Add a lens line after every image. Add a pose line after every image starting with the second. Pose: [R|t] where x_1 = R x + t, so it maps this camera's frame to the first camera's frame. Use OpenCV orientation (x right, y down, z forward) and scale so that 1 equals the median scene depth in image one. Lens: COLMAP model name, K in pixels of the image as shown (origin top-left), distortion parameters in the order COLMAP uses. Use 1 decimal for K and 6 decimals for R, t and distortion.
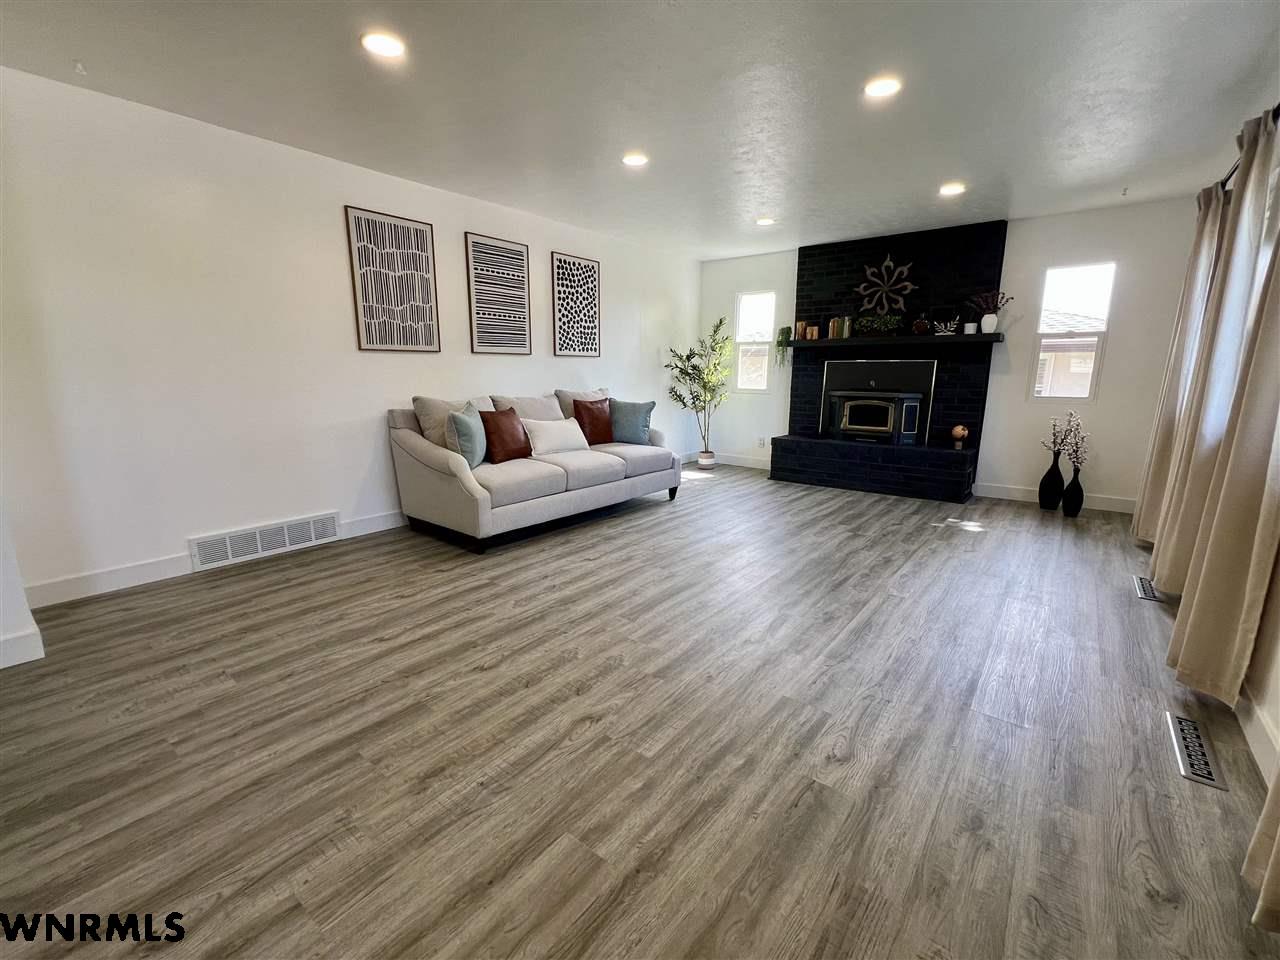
lens RADIAL K [[550.7, 0, 636.5], [0, 550.7, 479.3], [0, 0, 1]] dist [-0.001783, 0.000588]
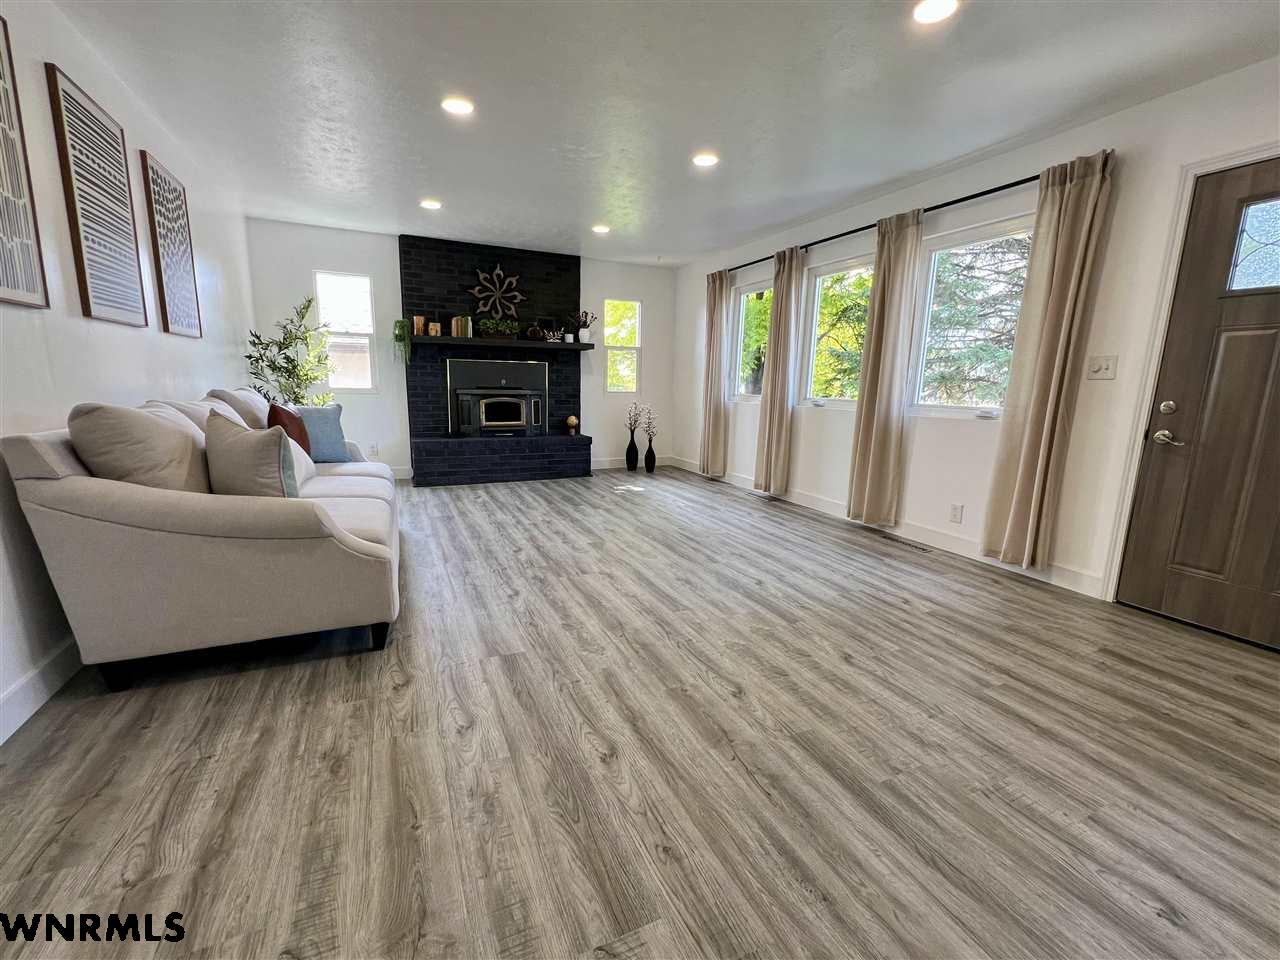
lens RADIAL K [[550.7, 0, 639.4], [0, 550.7, 484.7], [0, 0, 1]] dist [-0.001783, 0.000588]
pose [[0.447883, -0.161559, 0.879374, -0.748033], [0.153124, 0.982868, 0.102584, -0.076499], [-0.880882, 0.088708, 0.464949, 0.469662]]
